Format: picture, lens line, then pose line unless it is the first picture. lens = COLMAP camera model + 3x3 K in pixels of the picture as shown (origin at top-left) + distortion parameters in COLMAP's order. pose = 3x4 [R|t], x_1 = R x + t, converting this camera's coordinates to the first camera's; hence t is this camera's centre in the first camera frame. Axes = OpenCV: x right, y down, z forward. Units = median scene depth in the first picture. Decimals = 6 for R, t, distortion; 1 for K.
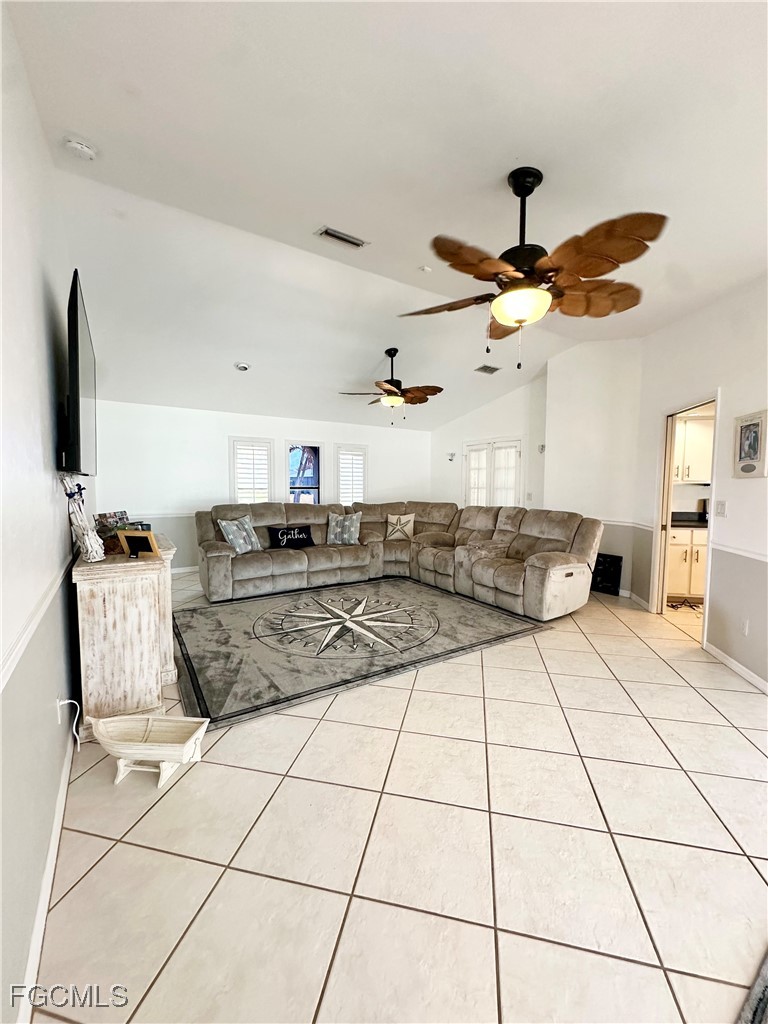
lens RADIAL K [[410.8, 0, 384.2], [0, 410.8, 510.7], [0, 0, 1]] dist [-0.002010, -0.000208]
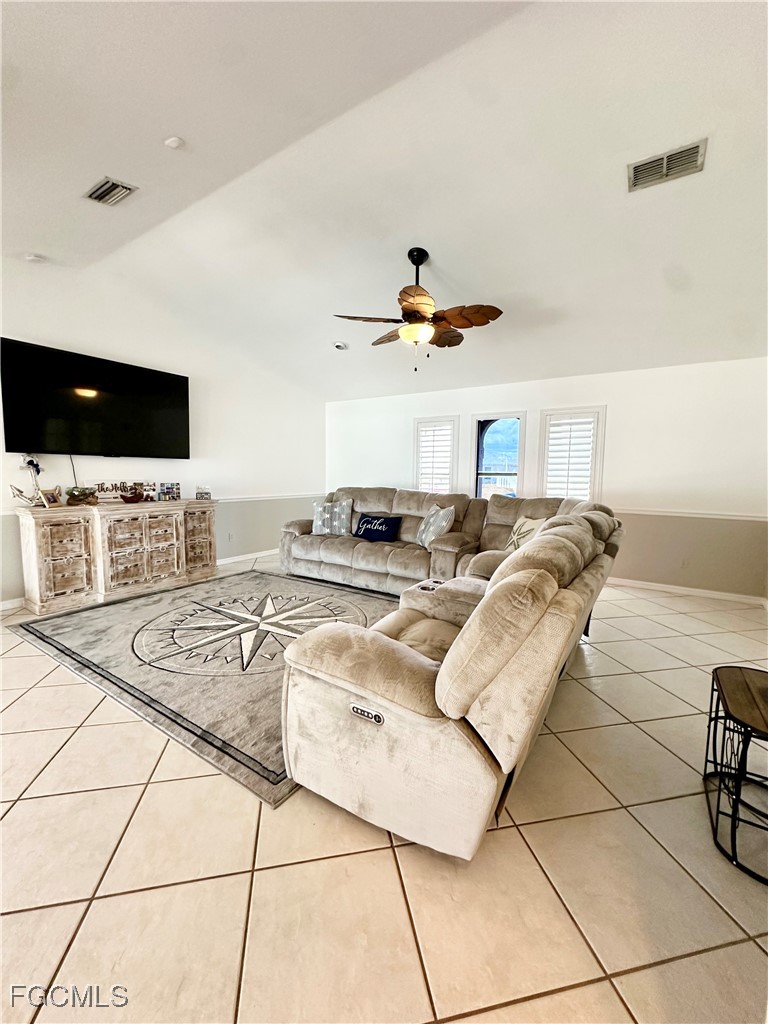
lens RADIAL K [[410.8, 0, 381.4], [0, 410.8, 509.9], [0, 0, 1]] dist [-0.002010, -0.000208]
pose [[0.392942, 0.076177, -0.916403, 0.620304], [-0.070375, 0.996131, 0.052629, -0.020391], [0.916866, 0.043811, 0.396783, 0.726182]]
